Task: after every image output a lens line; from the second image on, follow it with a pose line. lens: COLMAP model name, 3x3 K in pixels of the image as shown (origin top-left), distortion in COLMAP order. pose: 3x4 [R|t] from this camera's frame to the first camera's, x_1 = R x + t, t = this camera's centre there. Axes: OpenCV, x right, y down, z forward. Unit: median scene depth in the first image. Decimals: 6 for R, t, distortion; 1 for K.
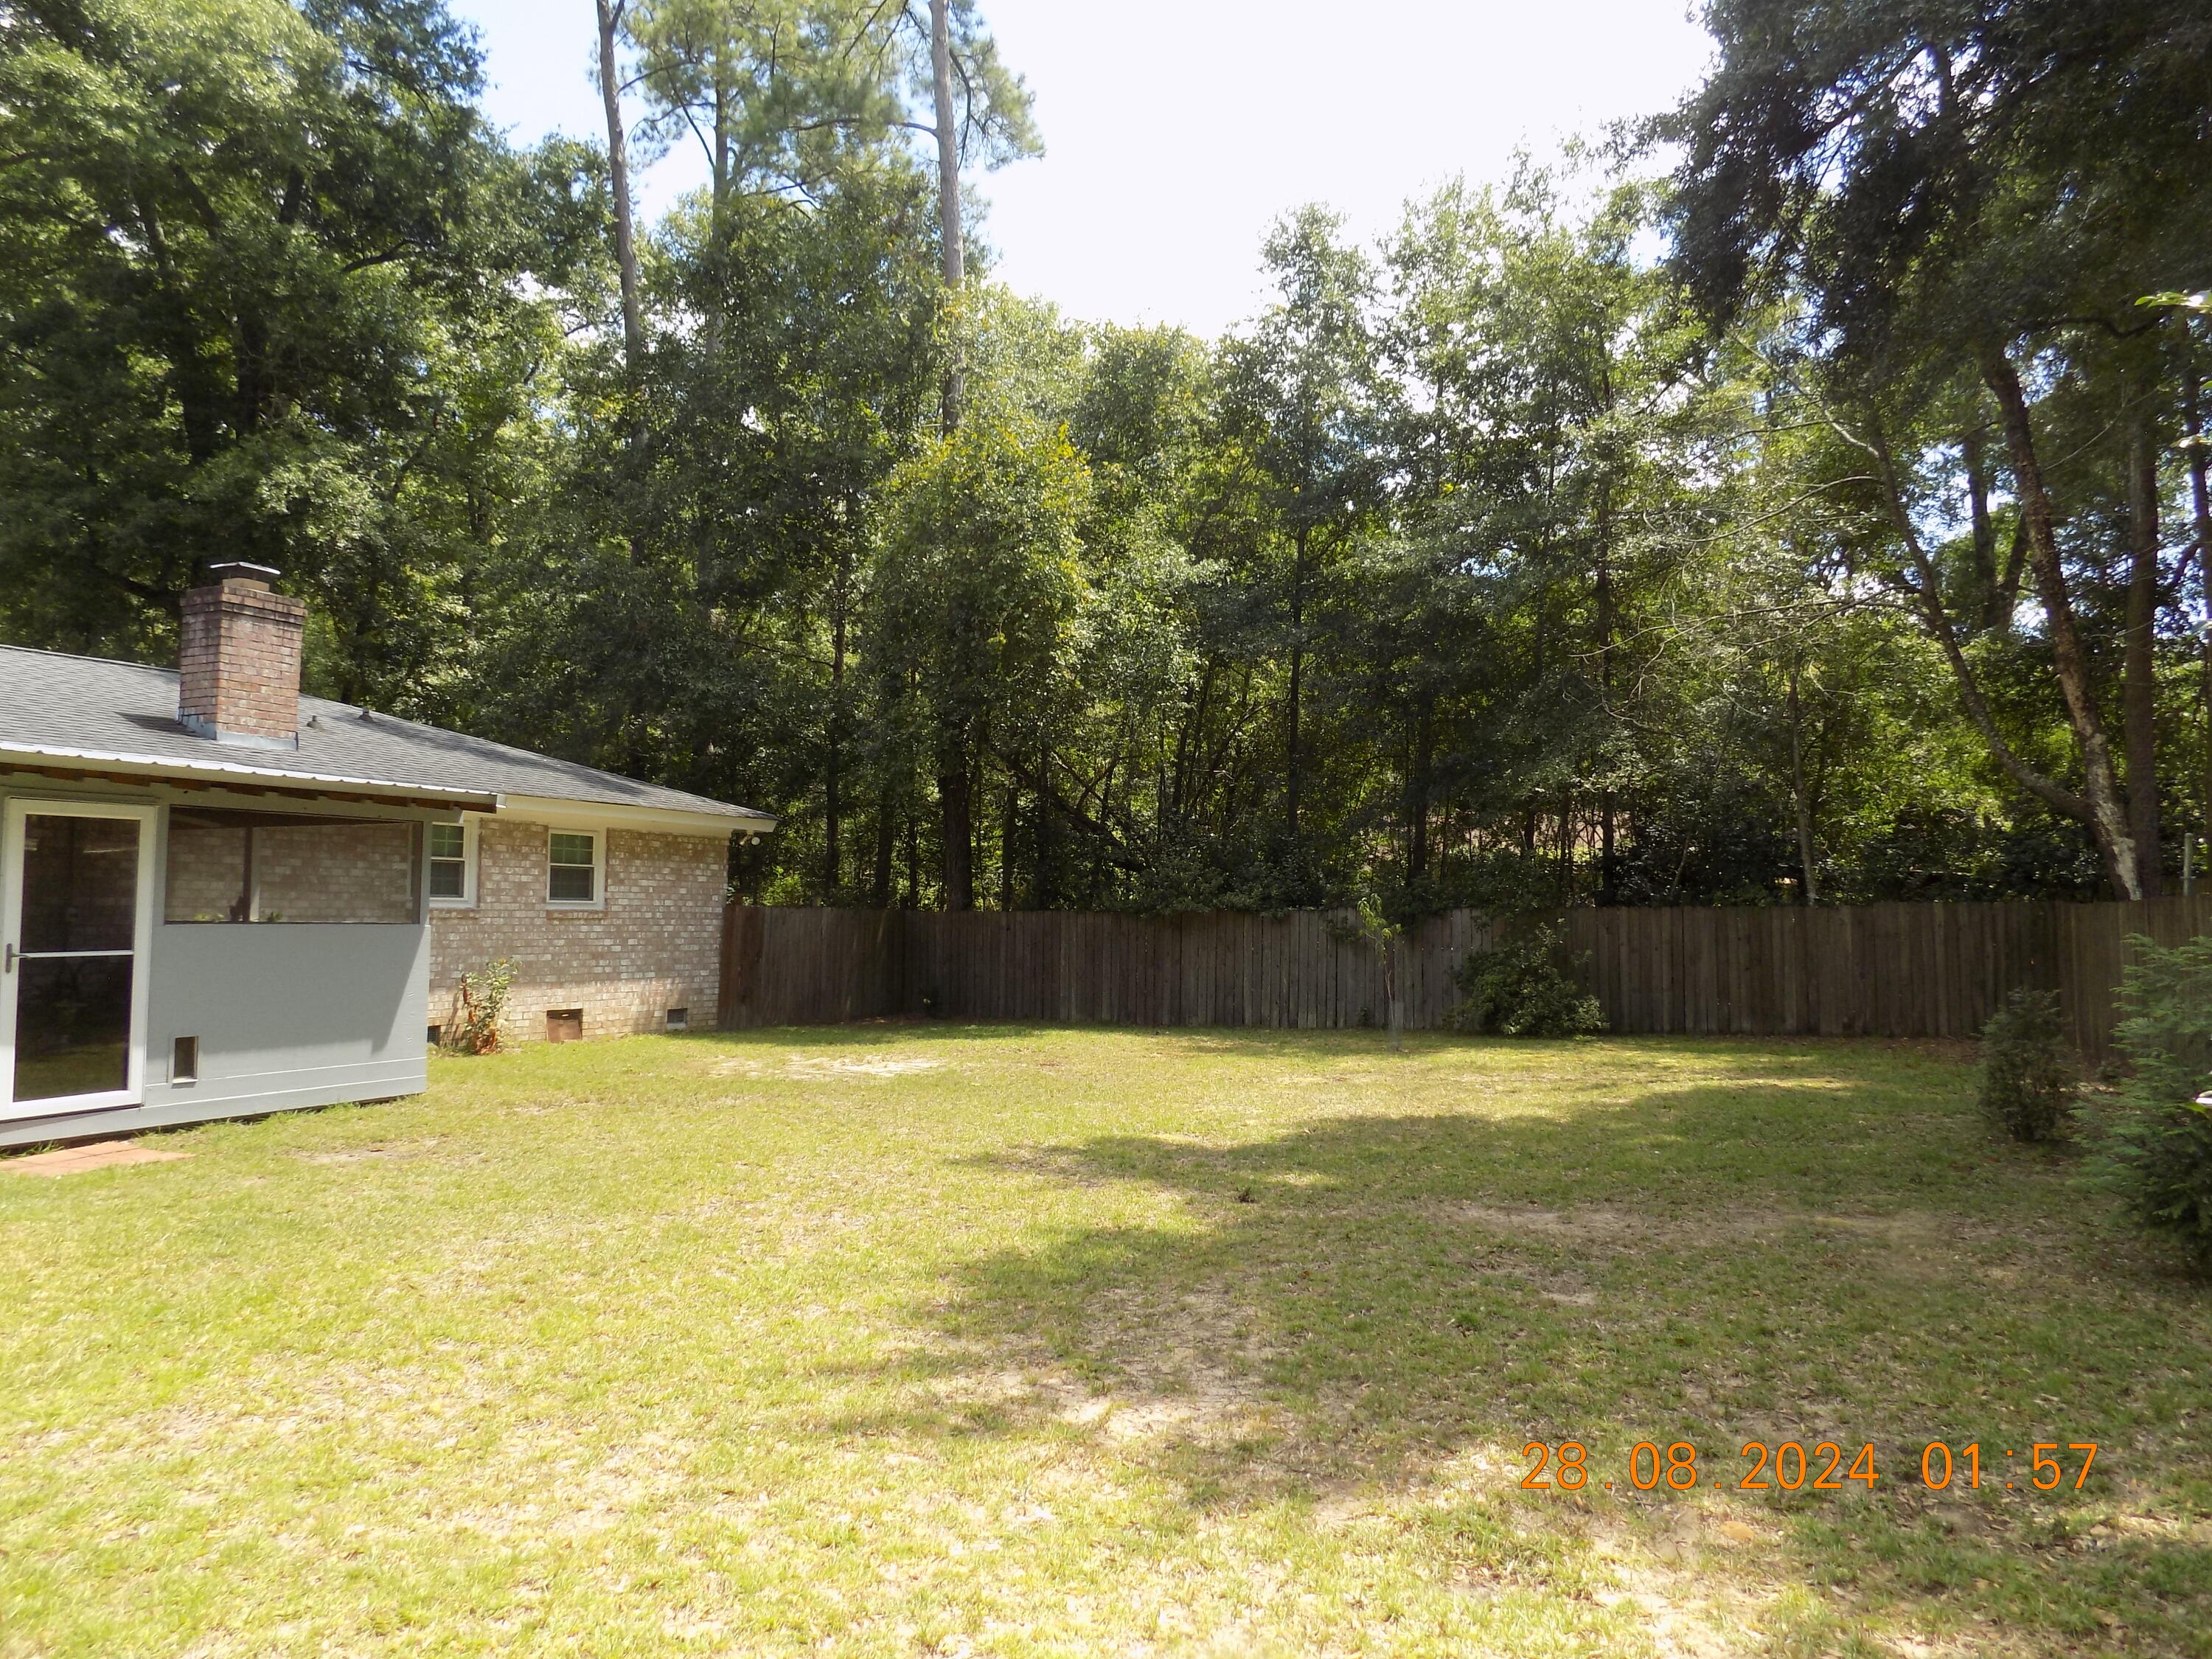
lens RADIAL K [[1488.1, 0, 1112.6], [0, 1488.1, 816.3], [0, 0, 1]] dist [-0.078457, 0.074320]
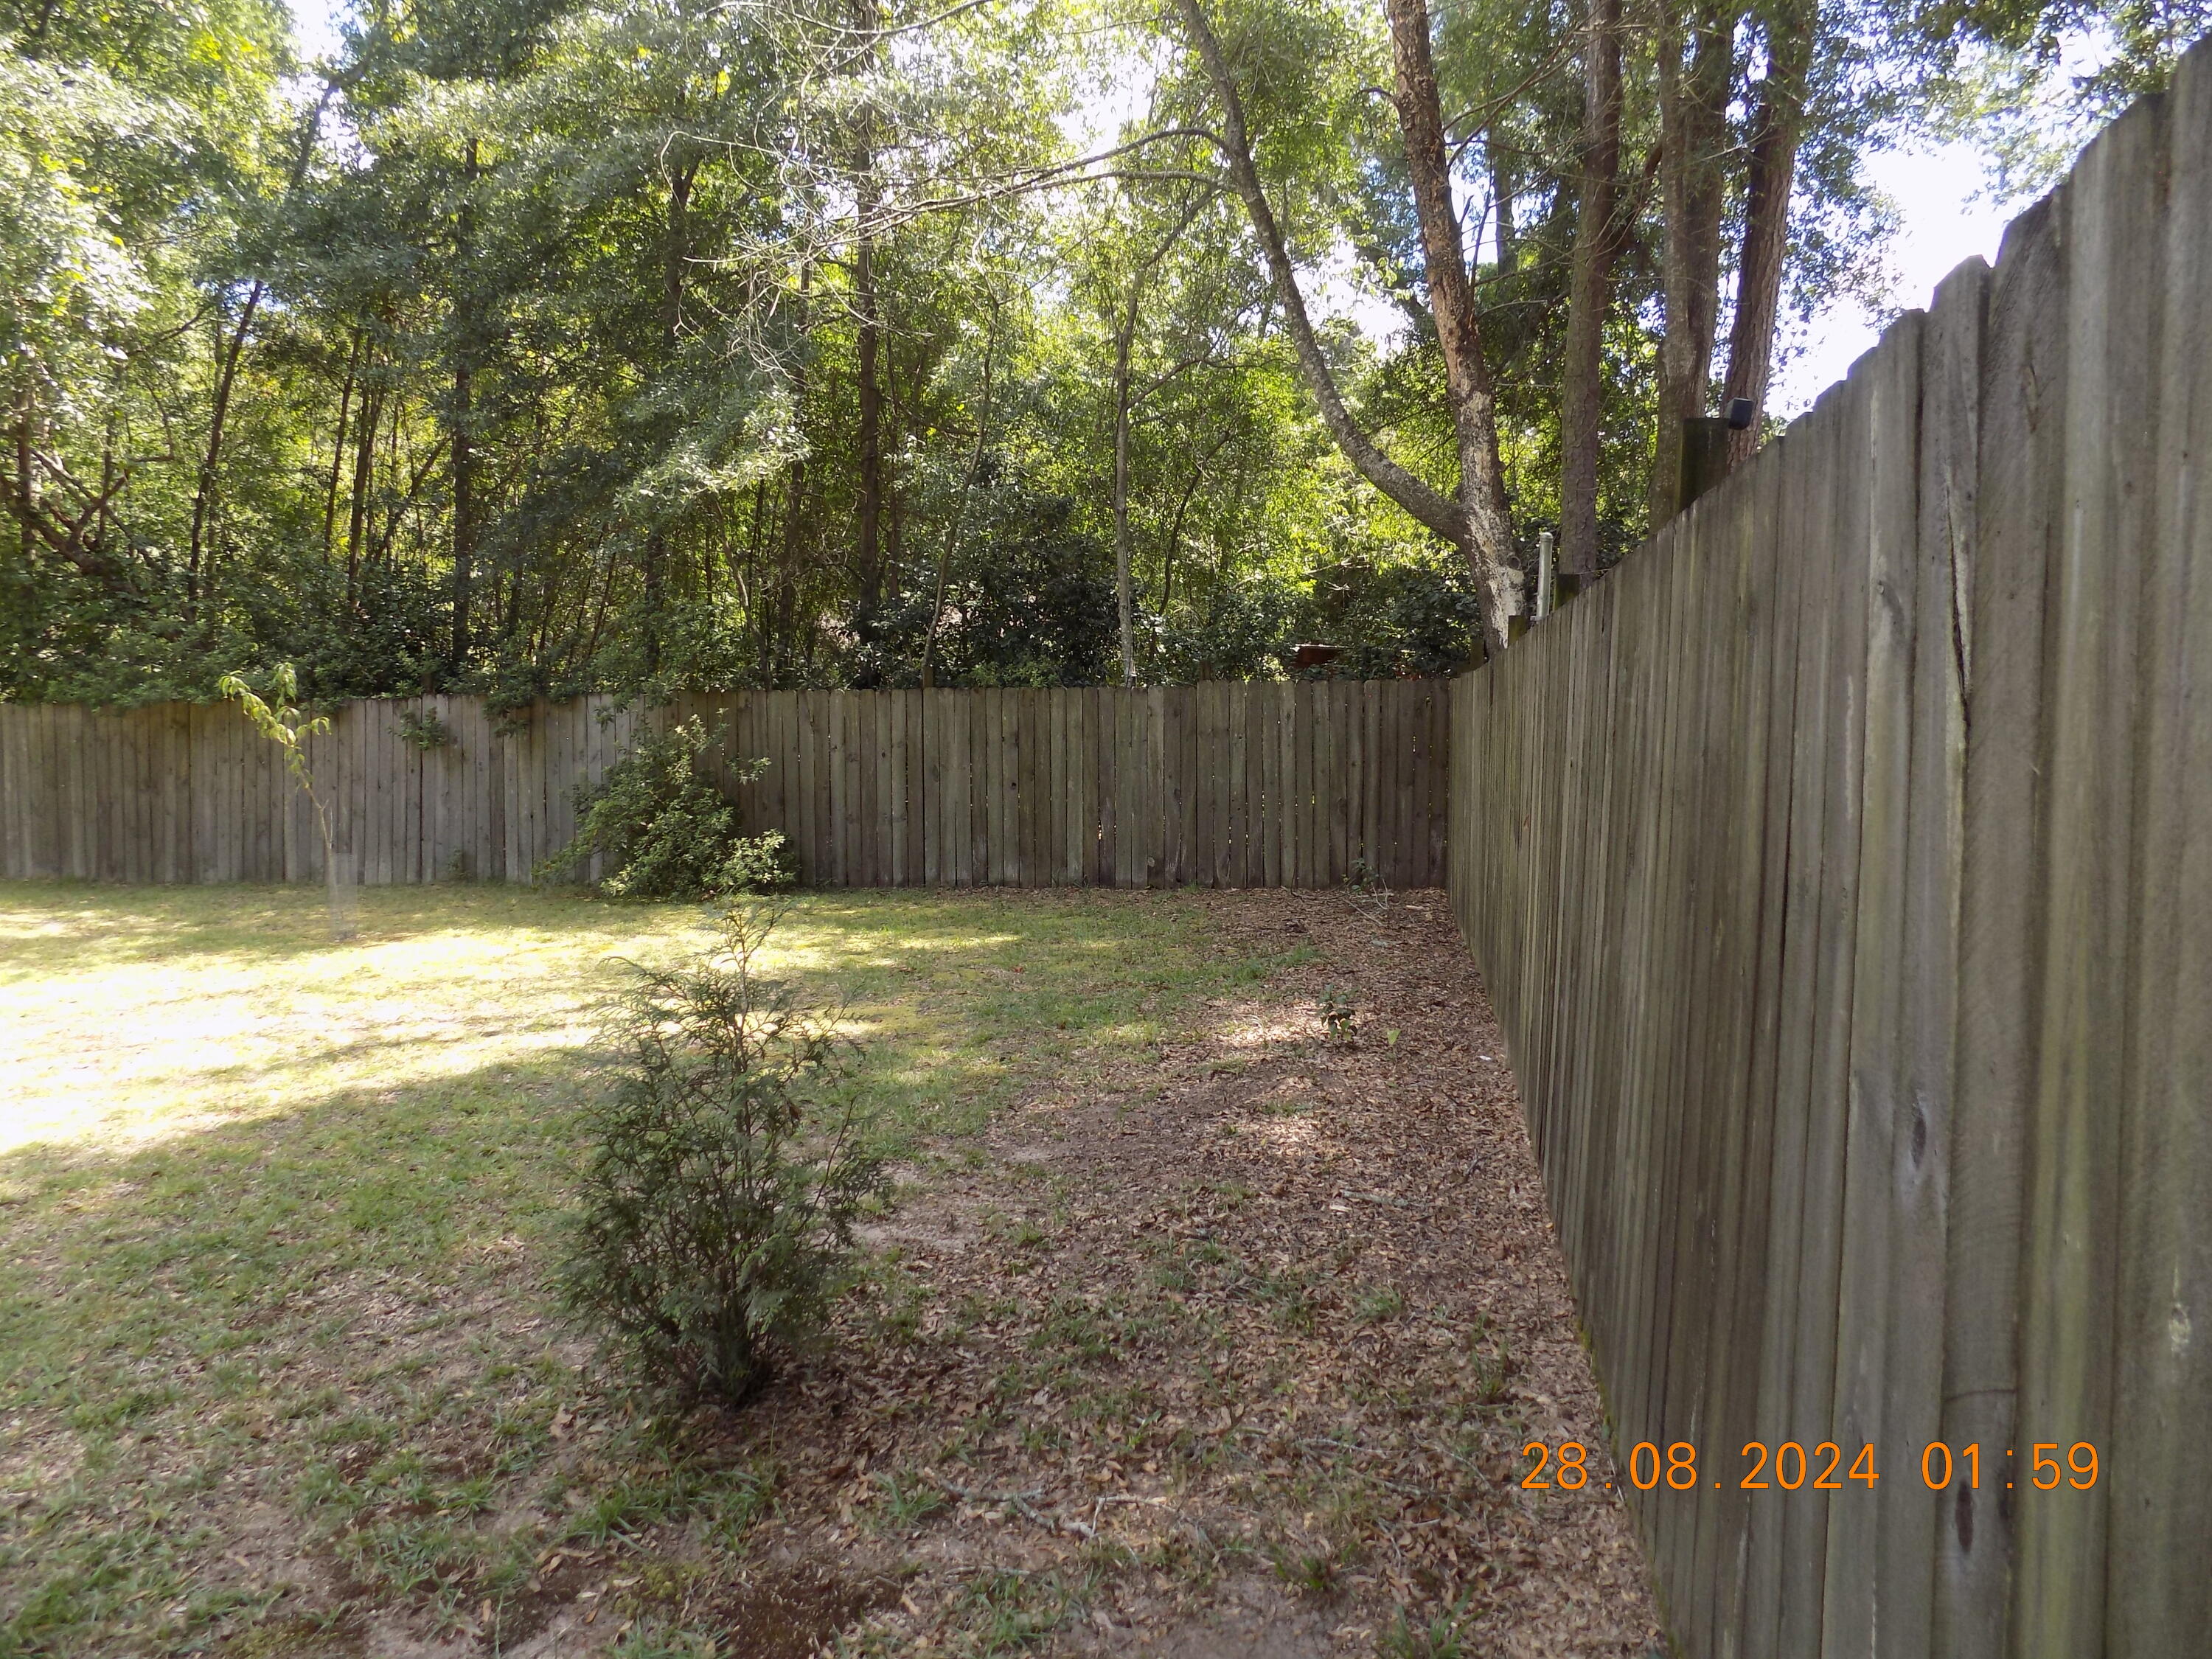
lens RADIAL K [[1488.1, 0, 1112.6], [0, 1488.1, 816.3], [0, 0, 1]] dist [-0.078457, 0.074320]
pose [[0.974425, -0.018853, 0.223920, 0.383840], [-0.010713, 0.991444, 0.130095, 0.037656], [-0.224457, -0.129167, 0.965886, 0.419882]]
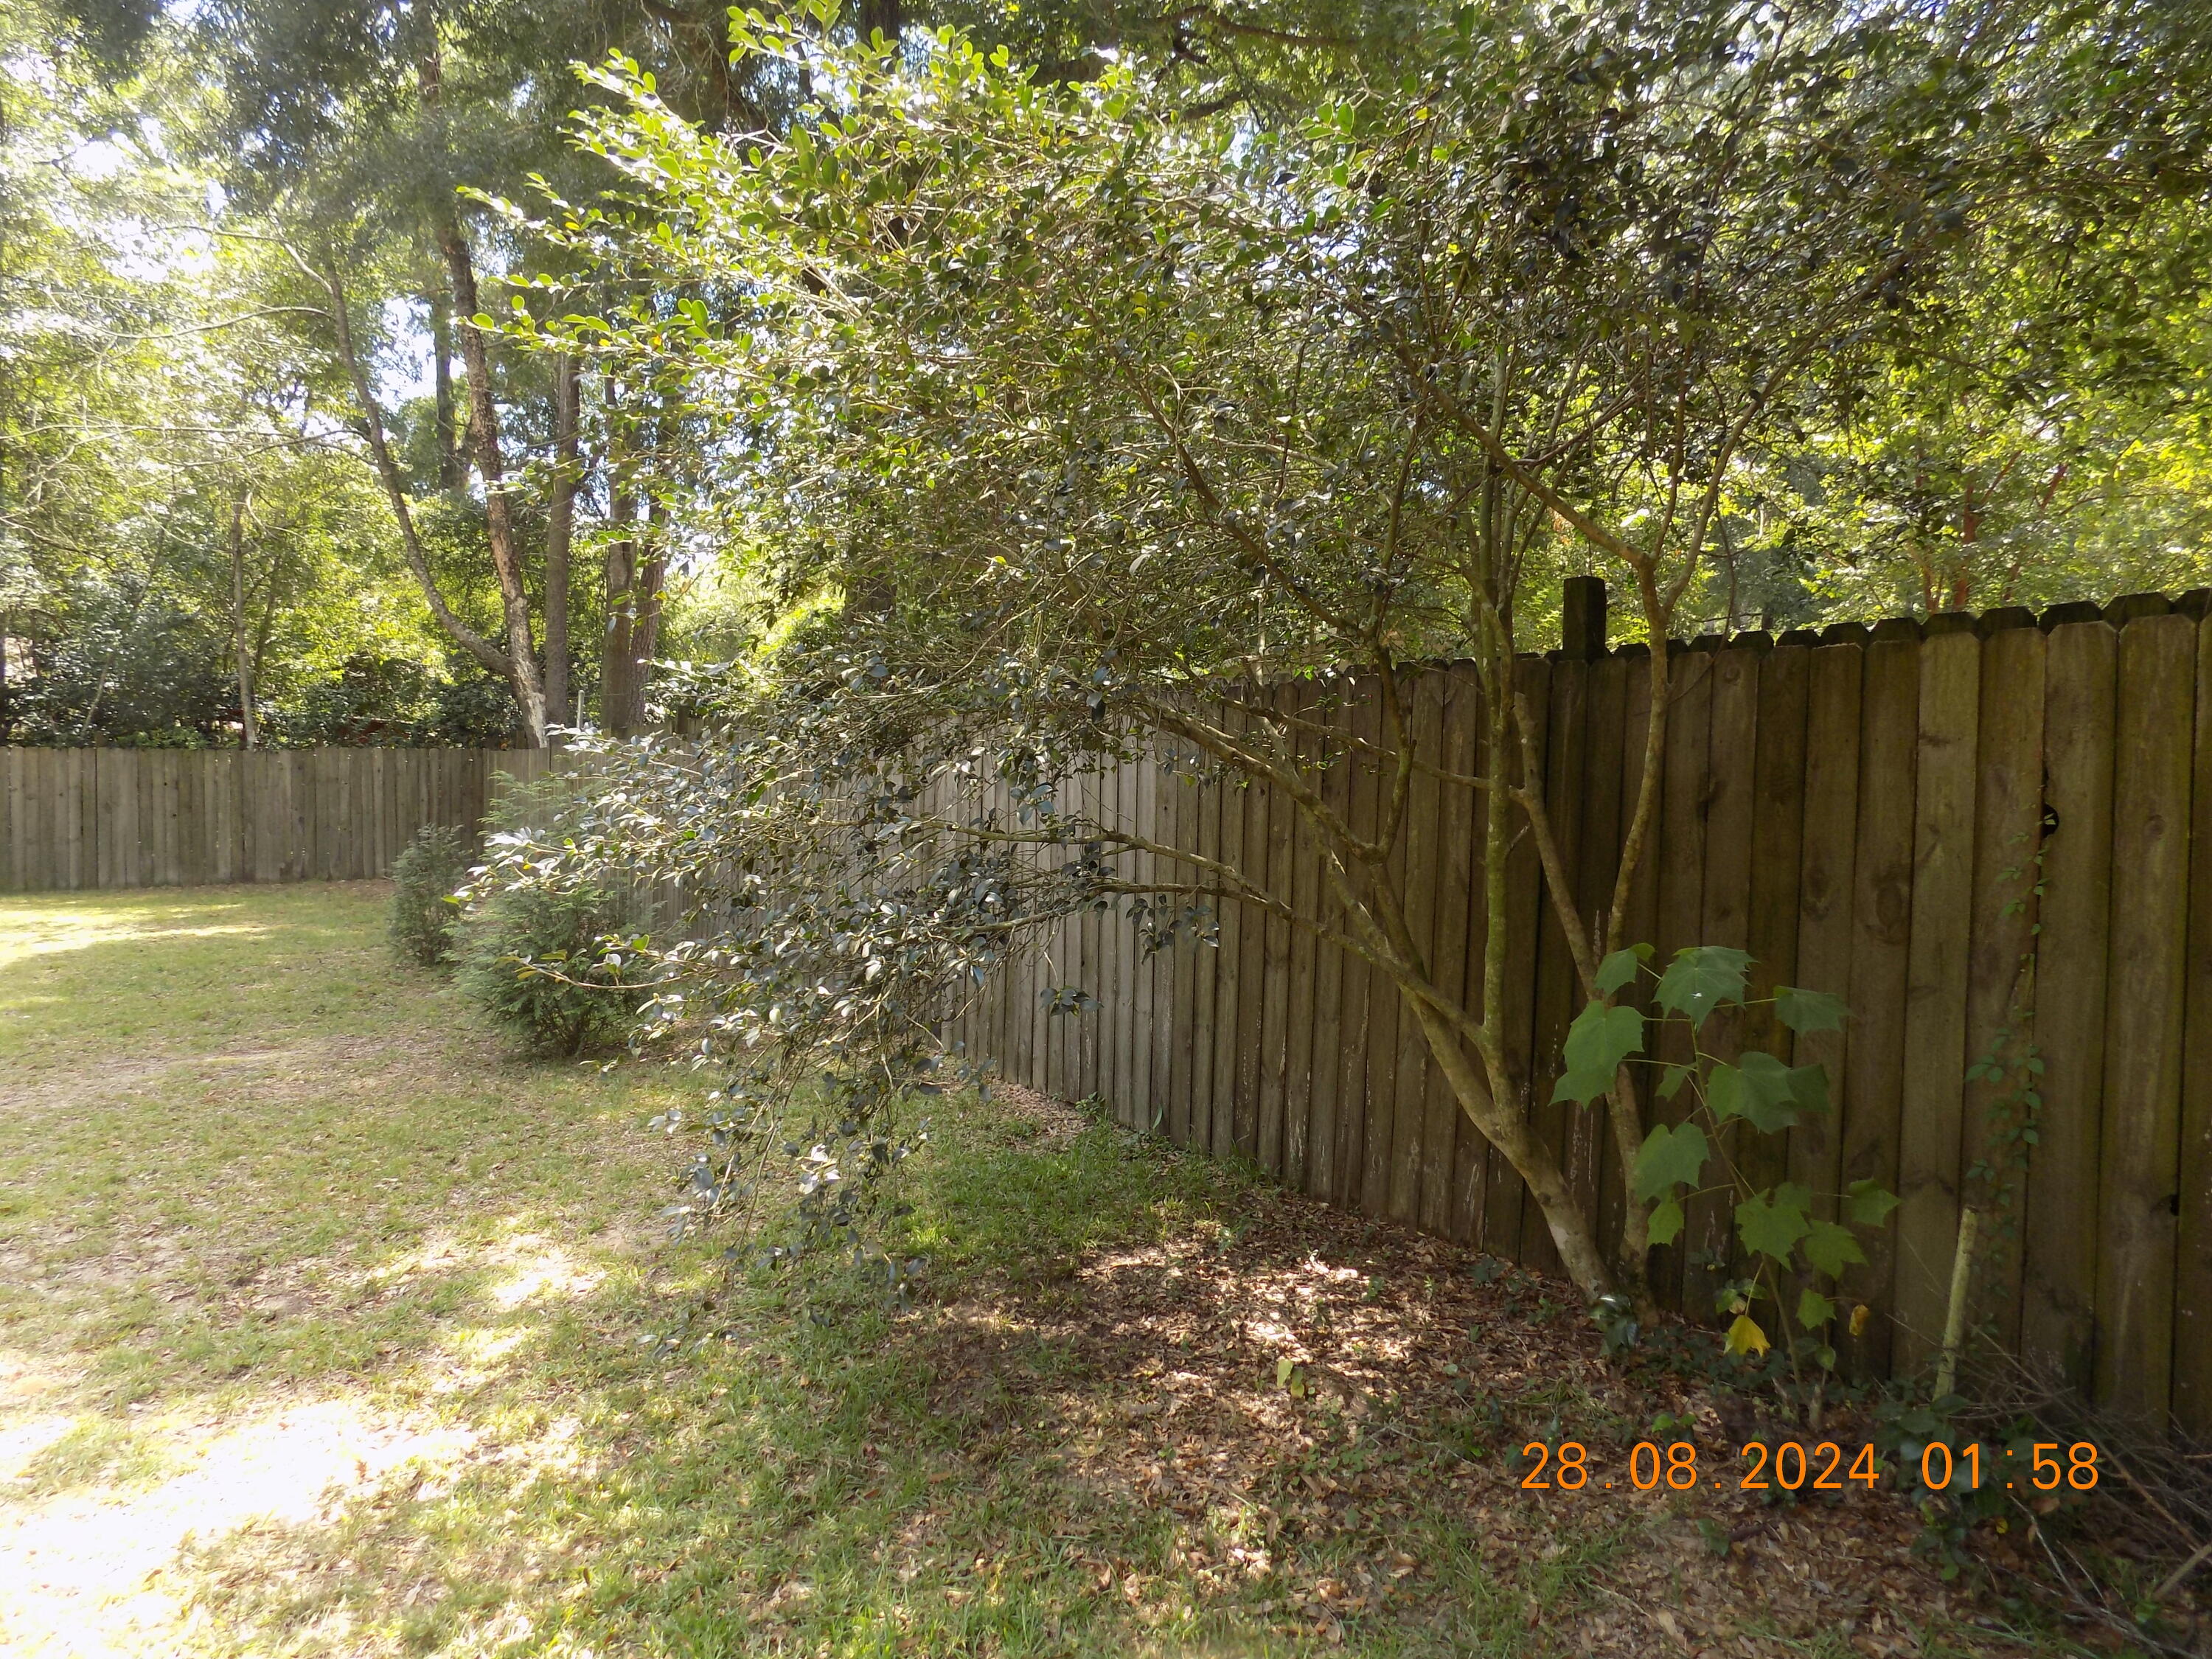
lens RADIAL K [[1488.1, 0, 1112.6], [0, 1488.1, 816.3], [0, 0, 1]] dist [-0.078457, 0.074320]
pose [[0.570115, -0.020453, 0.821310, 0.011903], [-0.063911, 0.995557, 0.069157, 0.002463], [-0.819075, -0.091918, 0.566274, -0.015374]]
